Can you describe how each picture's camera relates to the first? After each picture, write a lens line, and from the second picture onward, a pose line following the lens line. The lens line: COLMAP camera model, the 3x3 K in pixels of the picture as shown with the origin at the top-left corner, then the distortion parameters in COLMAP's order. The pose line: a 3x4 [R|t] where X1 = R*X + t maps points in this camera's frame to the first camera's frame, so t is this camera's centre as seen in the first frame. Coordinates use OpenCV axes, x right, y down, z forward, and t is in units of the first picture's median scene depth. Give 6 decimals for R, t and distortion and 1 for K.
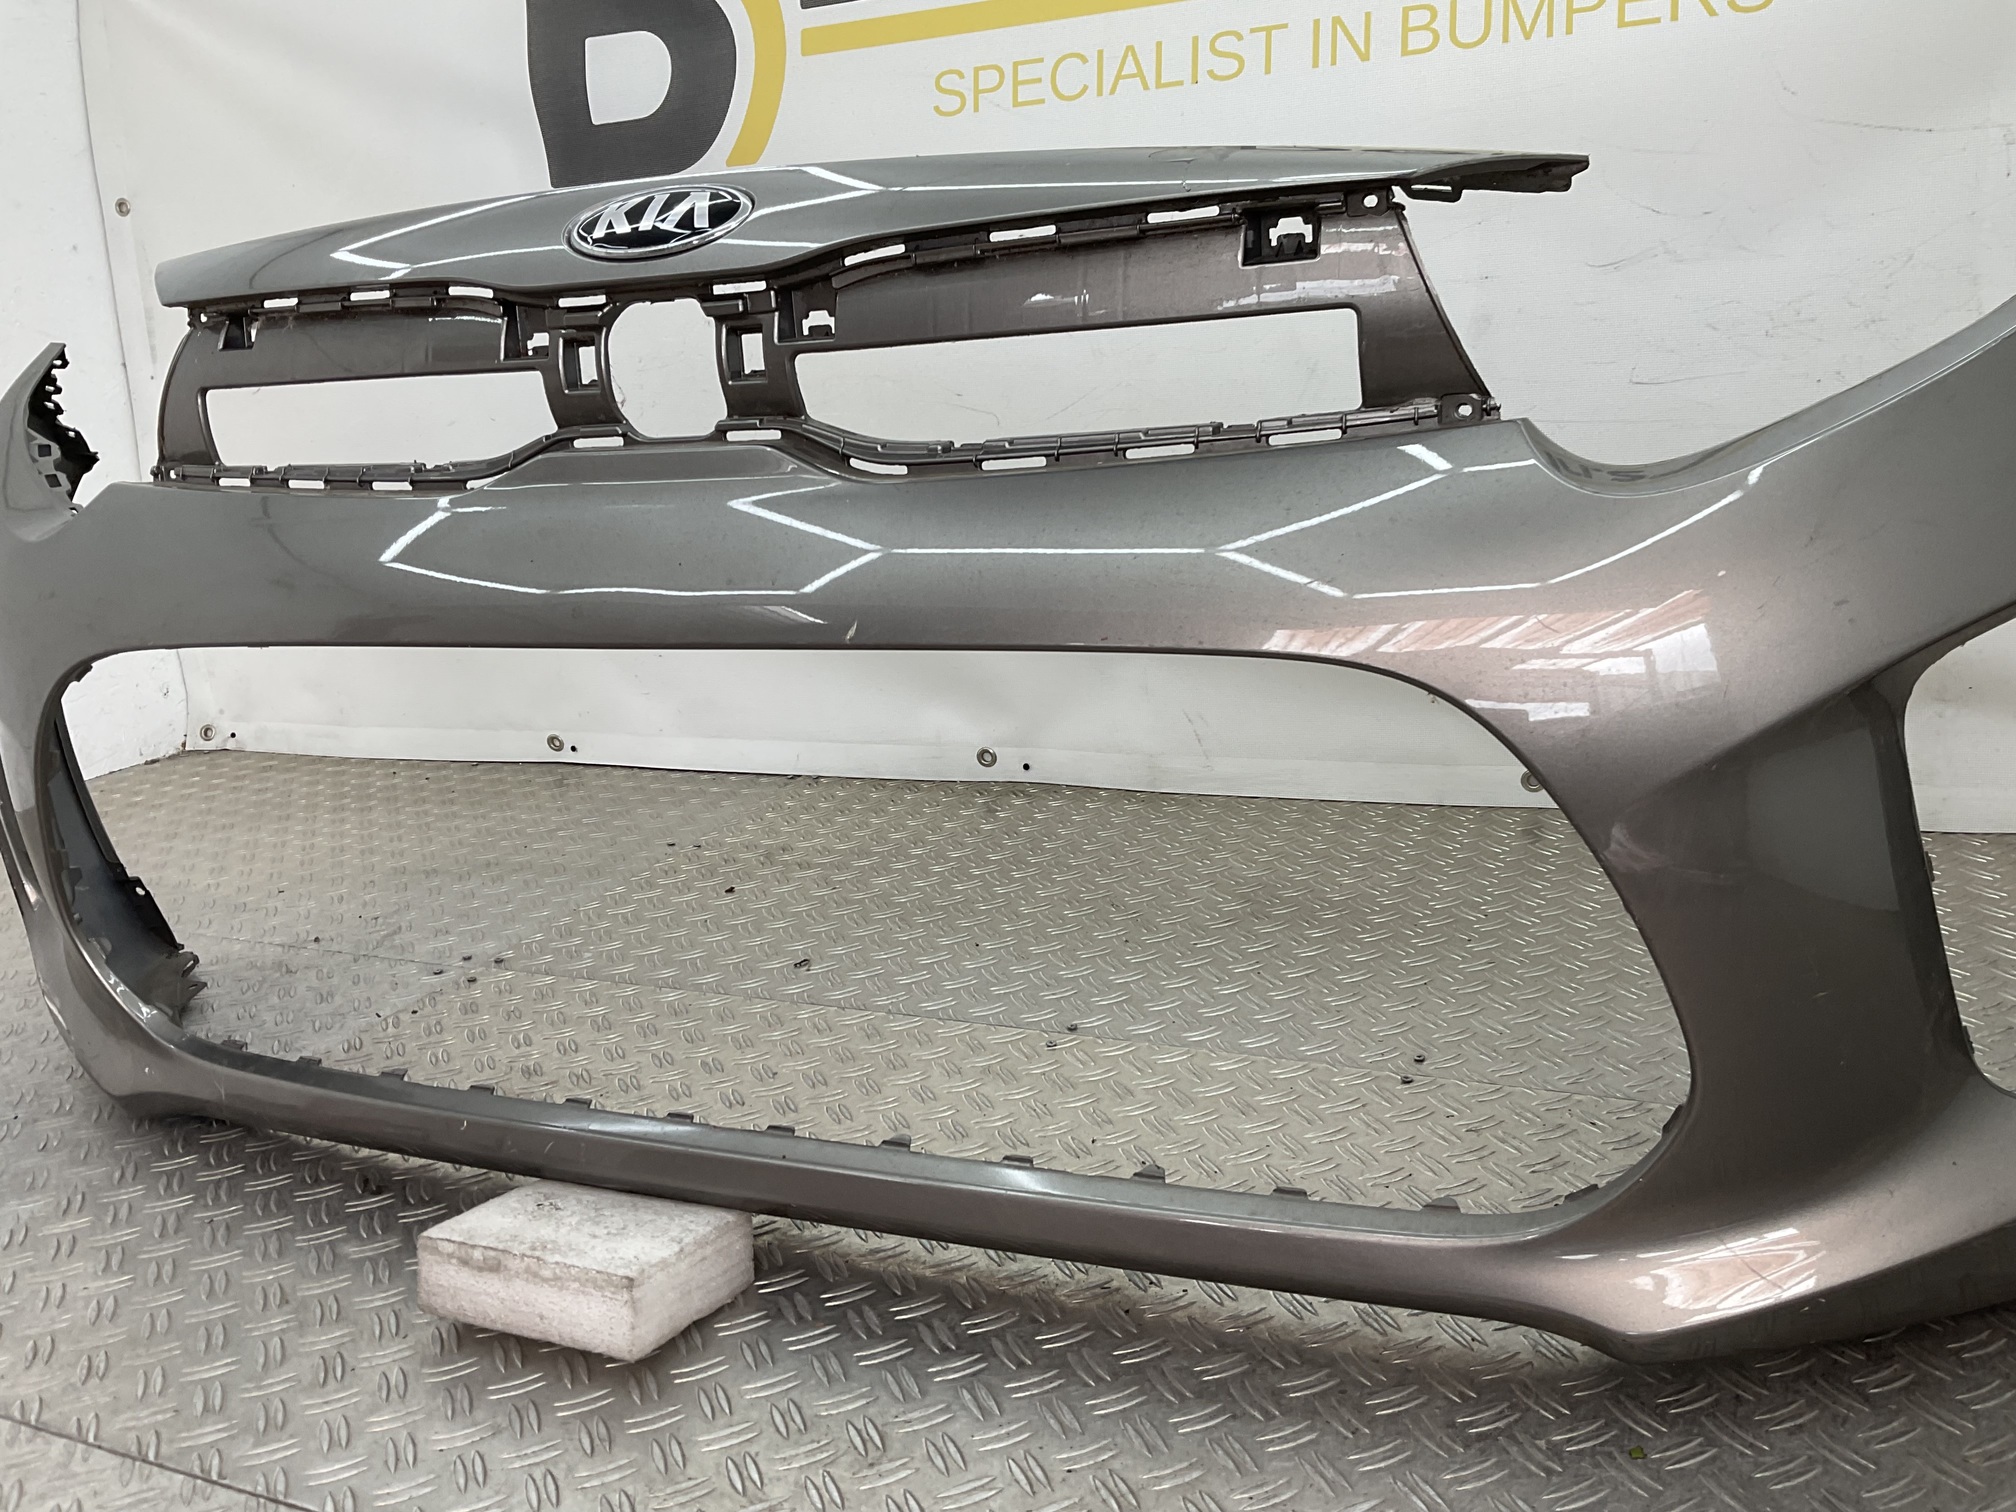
lens RADIAL K [[1658.3, 0, 1008.1], [0, 1658.3, 743.0], [0, 0, 1]] dist [0.129871, -0.282585]
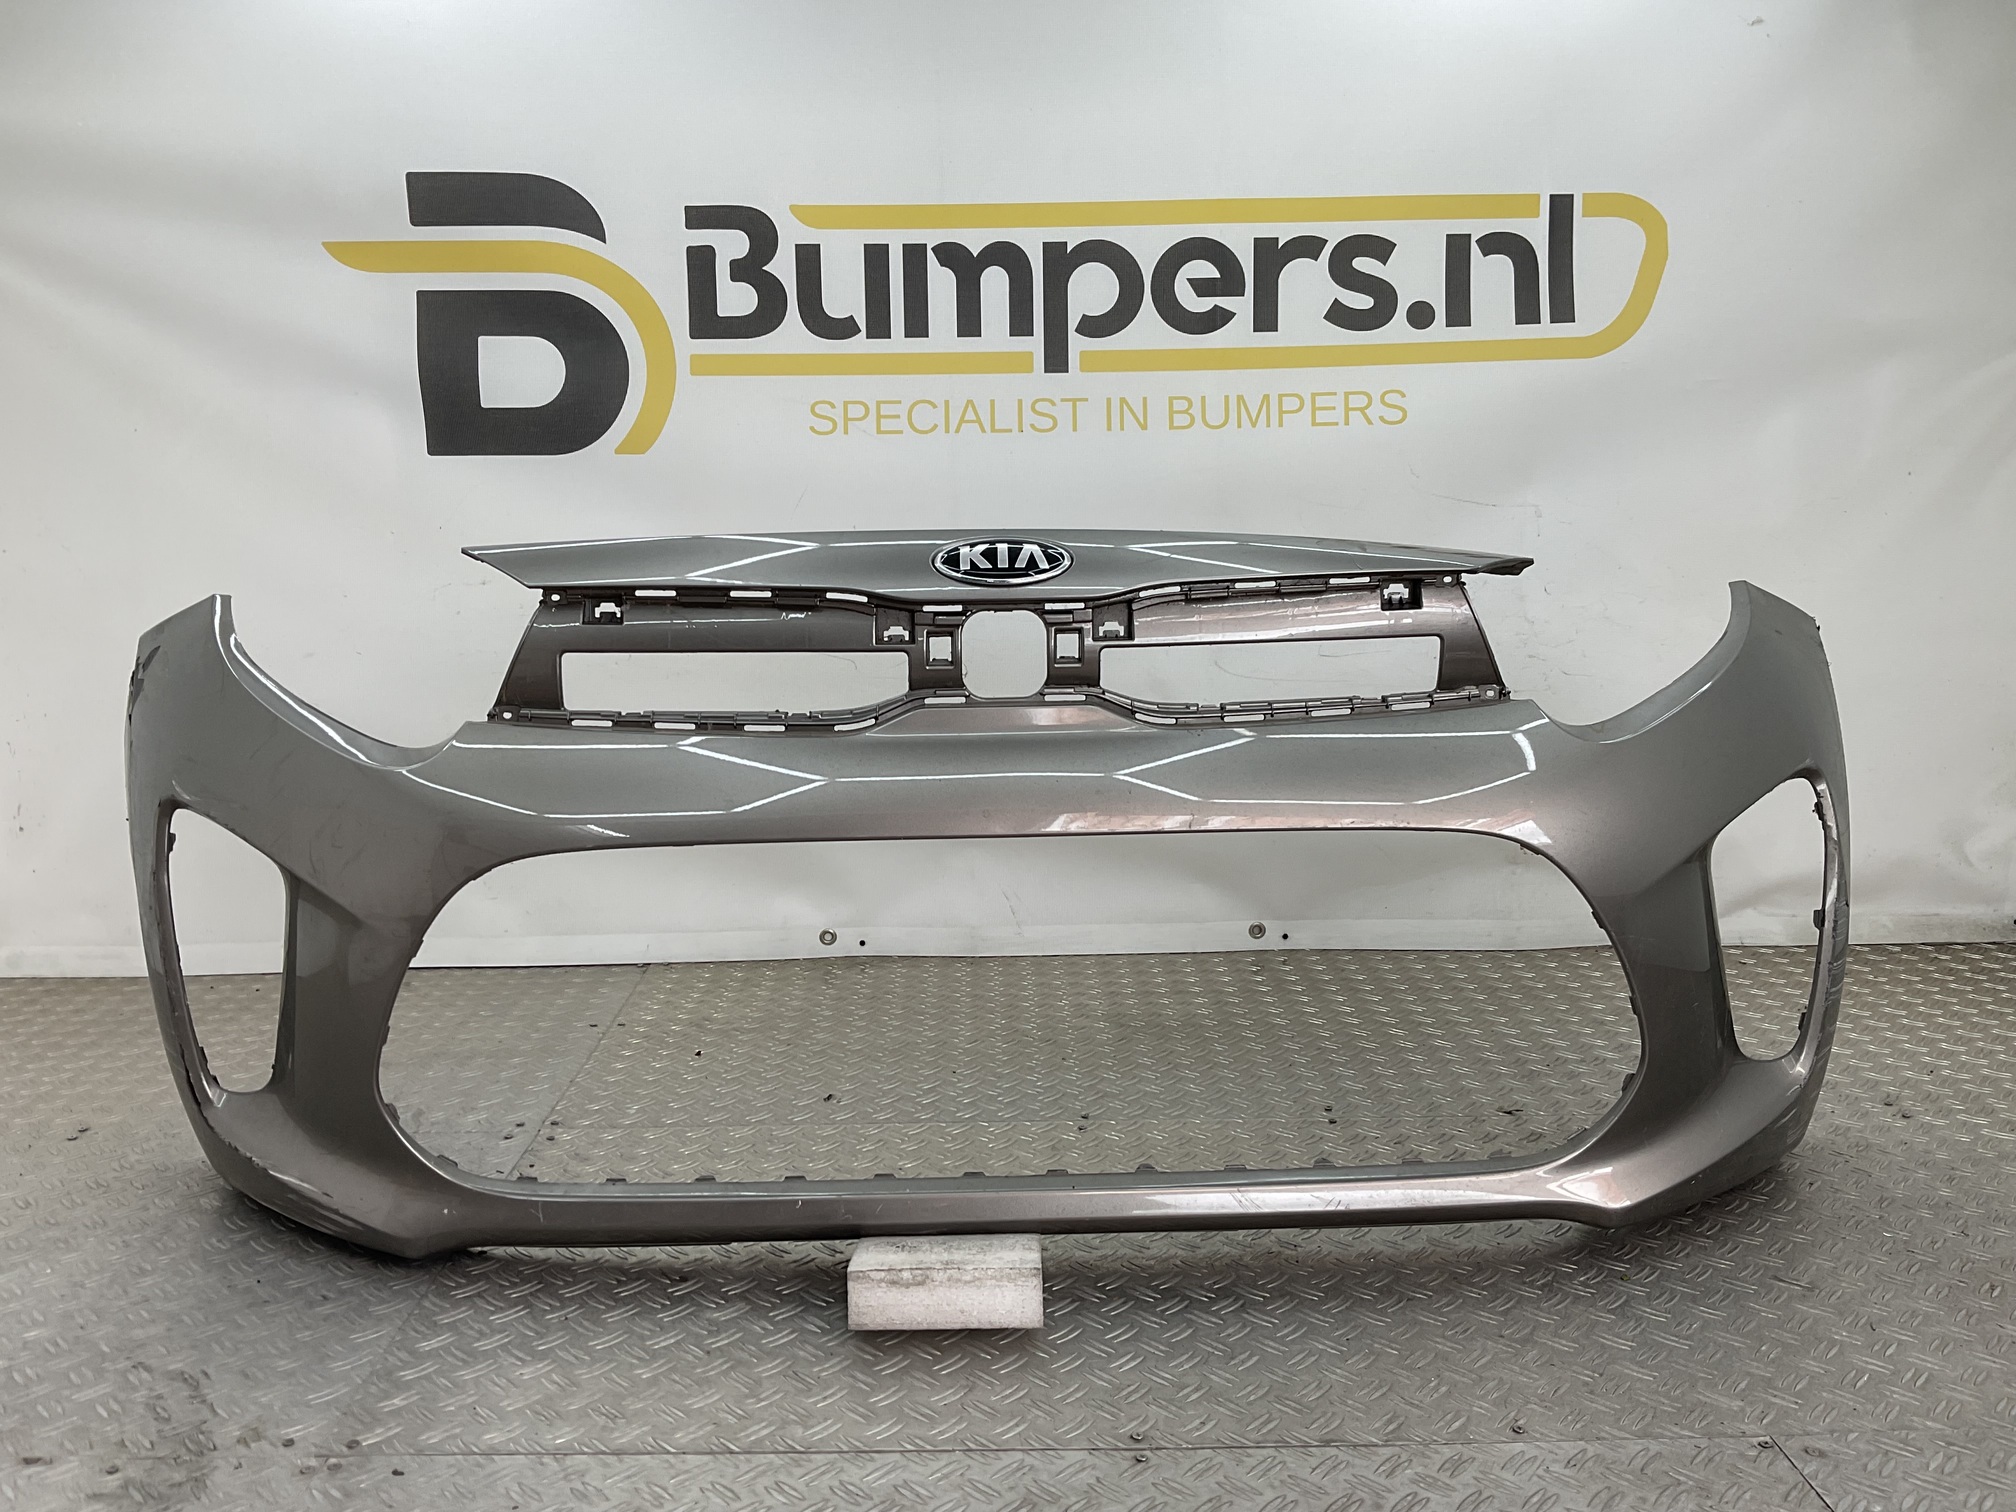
lens RADIAL K [[1658.3, 0, 1008.1], [0, 1658.3, 743.0], [0, 0, 1]] dist [0.129871, -0.282585]
pose [[0.912208, 0.000508, 0.409726, -0.689126], [0.050983, 0.992087, -0.114737, 0.024829], [-0.406542, 0.125553, 0.904964, -0.299055]]
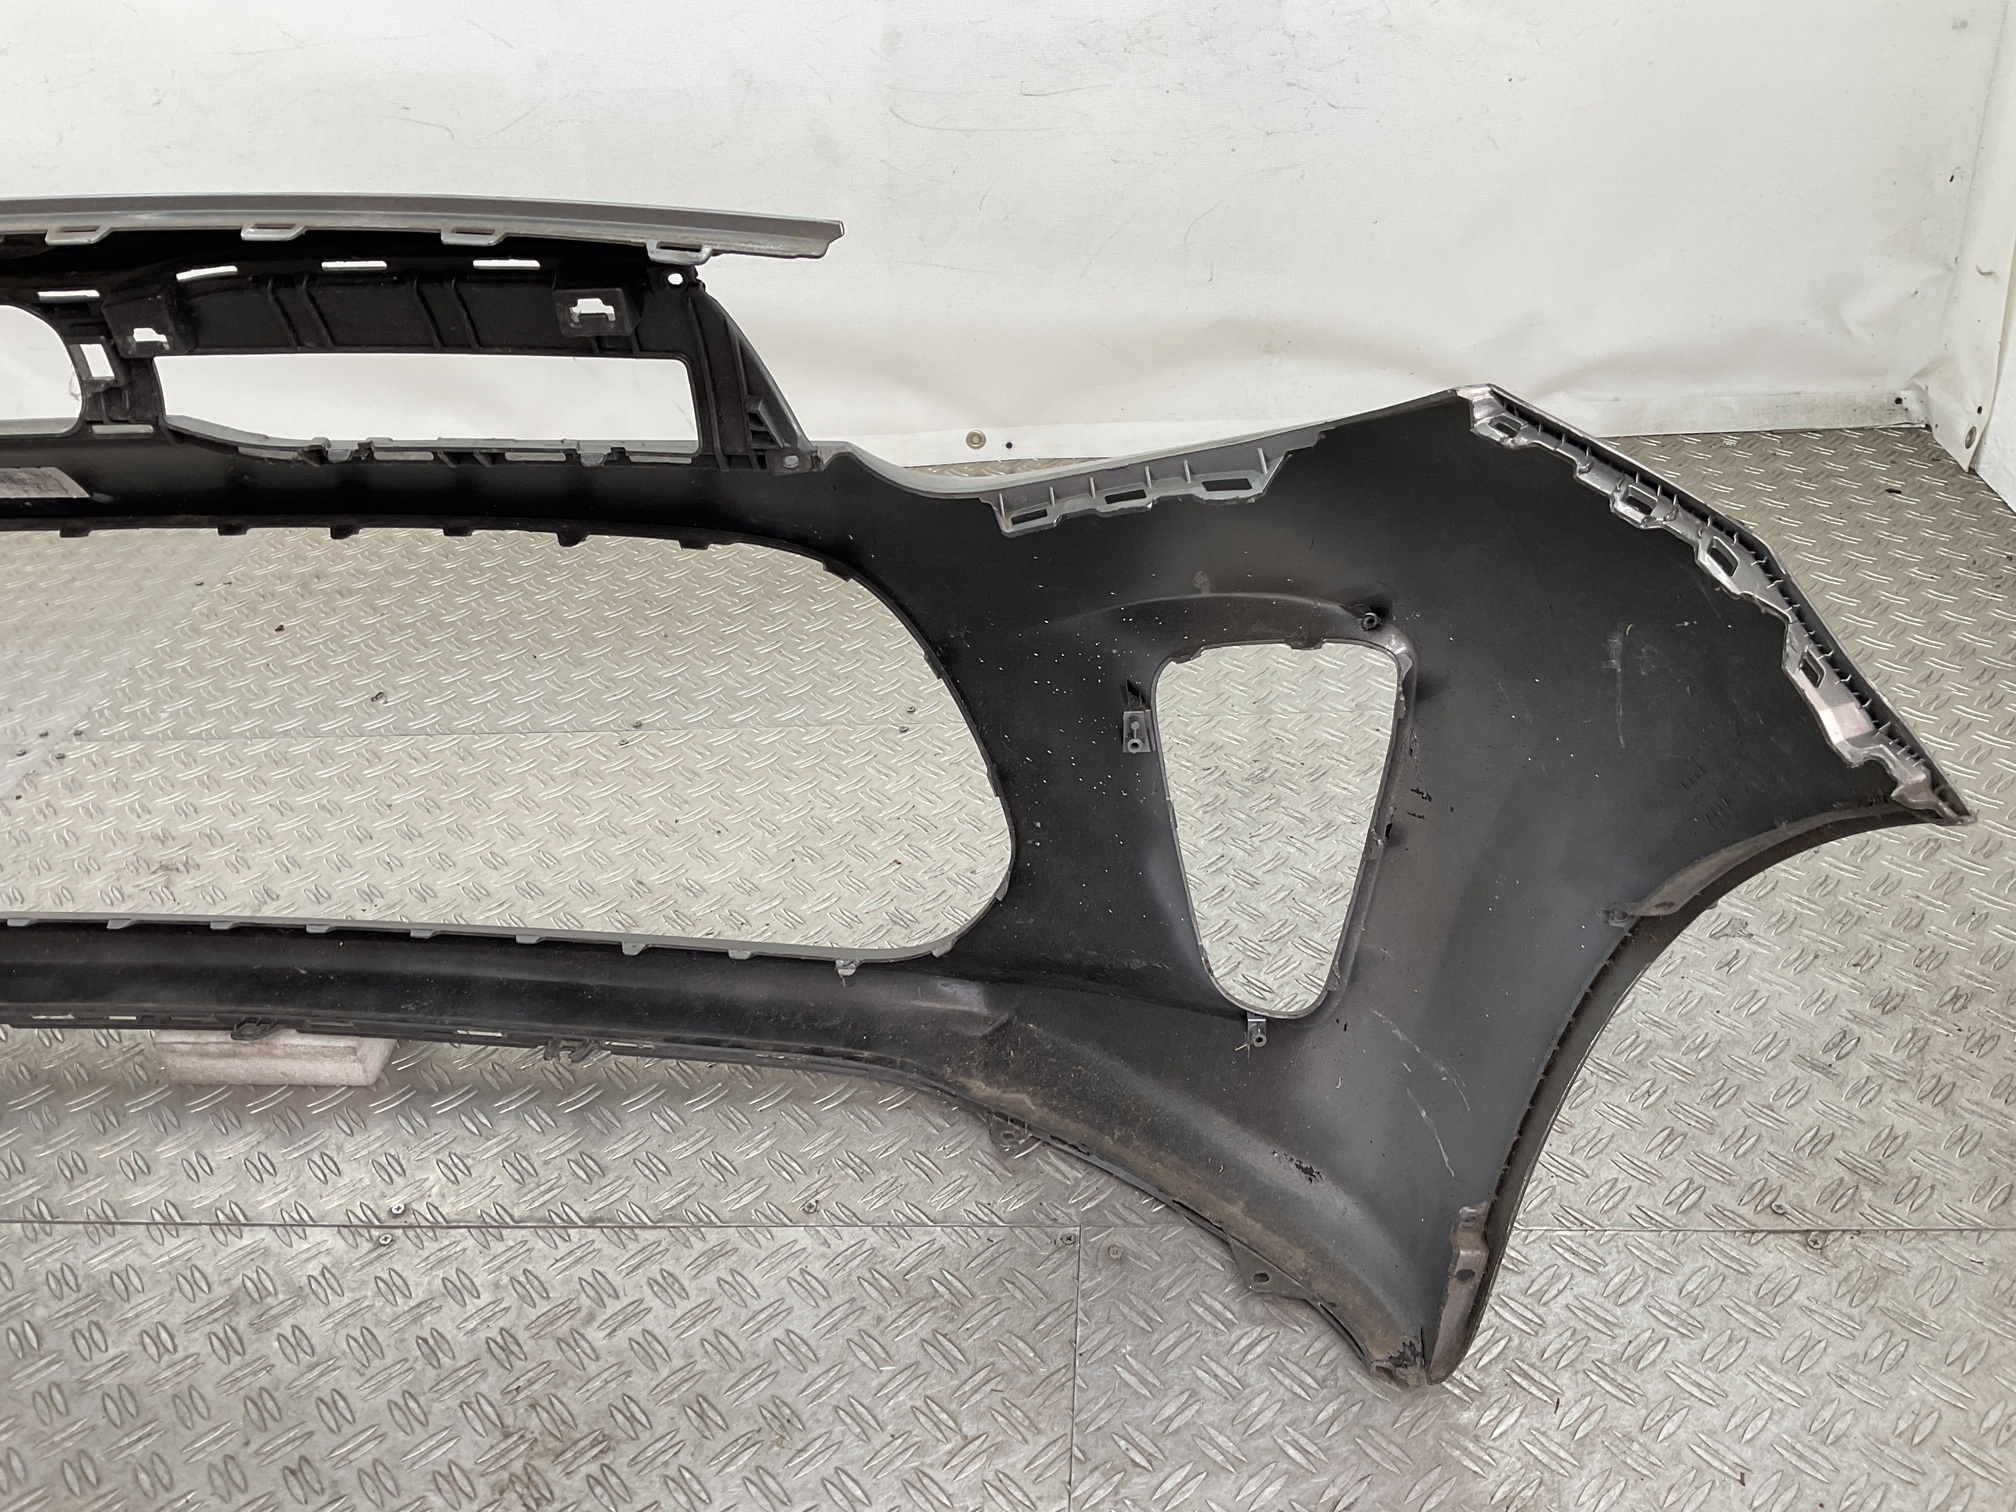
lens RADIAL K [[1658.3, 0, 1008.1], [0, 1658.3, 743.0], [0, 0, 1]] dist [0.129871, -0.282585]
pose [[0.945293, -0.169472, 0.278749, -0.056911], [0.087289, 0.954716, 0.284425, -0.167875], [-0.314328, -0.244533, 0.917279, -0.255569]]
